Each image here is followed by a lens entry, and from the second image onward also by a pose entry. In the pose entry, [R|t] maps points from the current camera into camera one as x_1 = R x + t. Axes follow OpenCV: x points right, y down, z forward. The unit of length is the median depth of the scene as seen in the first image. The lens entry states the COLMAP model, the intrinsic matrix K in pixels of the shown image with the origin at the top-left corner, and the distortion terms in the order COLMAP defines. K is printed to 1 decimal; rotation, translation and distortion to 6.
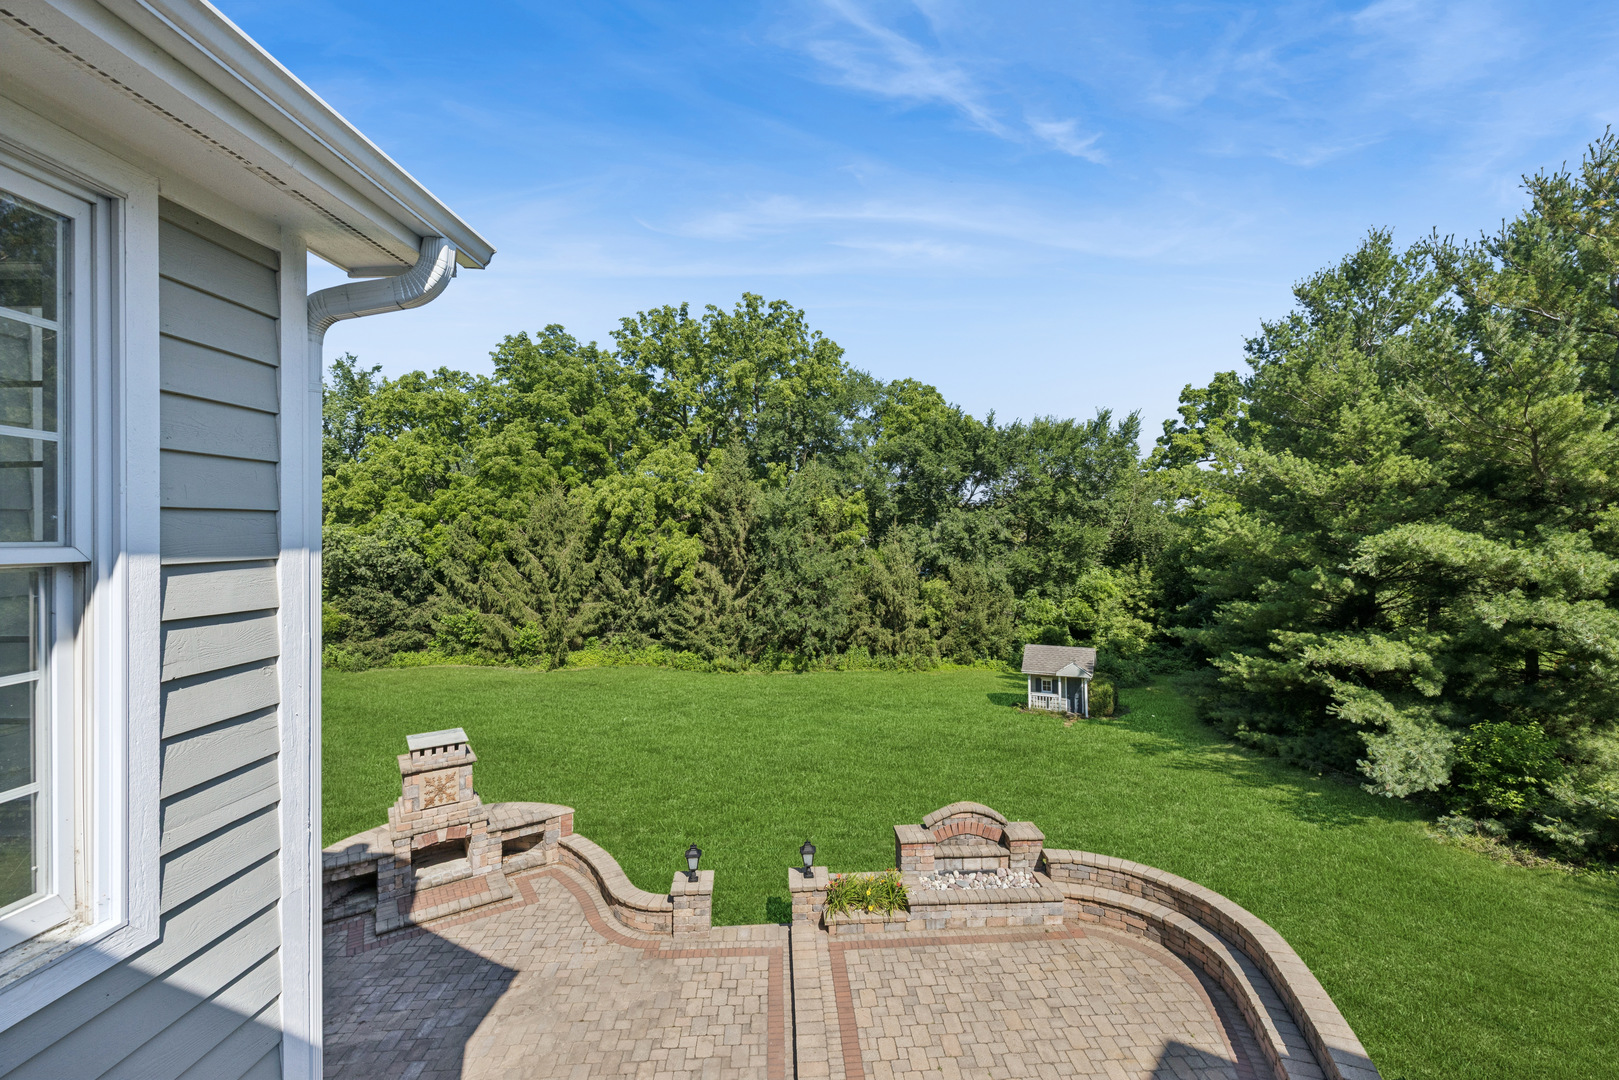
lens RADIAL K [[678.2, 0, 814.3], [0, 678.2, 529.8], [0, 0, 1]] dist [0.001066, 0.000111]
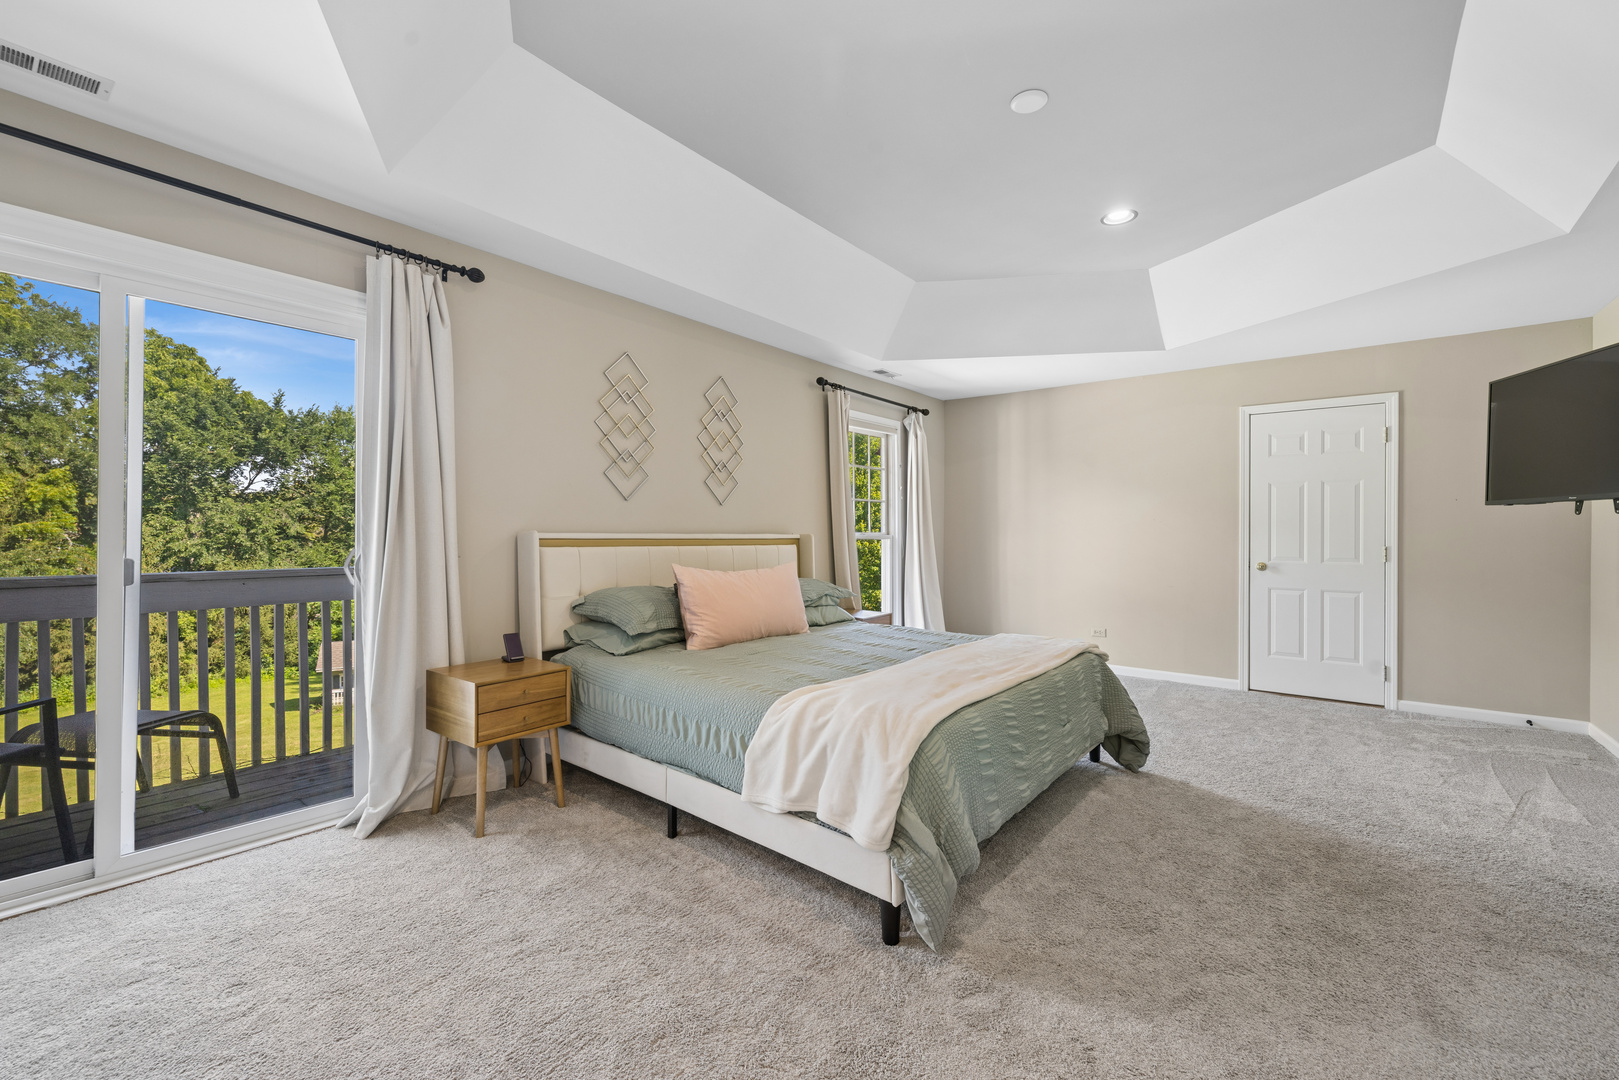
lens RADIAL K [[678.2, 0, 811.2], [0, 678.2, 534.6], [0, 0, 1]] dist [0.001066, 0.000111]
pose [[0.601513, 0.006330, 0.798838, -0.032222], [-0.015853, 0.999866, 0.004013, -0.000520], [-0.798705, -0.015078, 0.601533, -0.105643]]
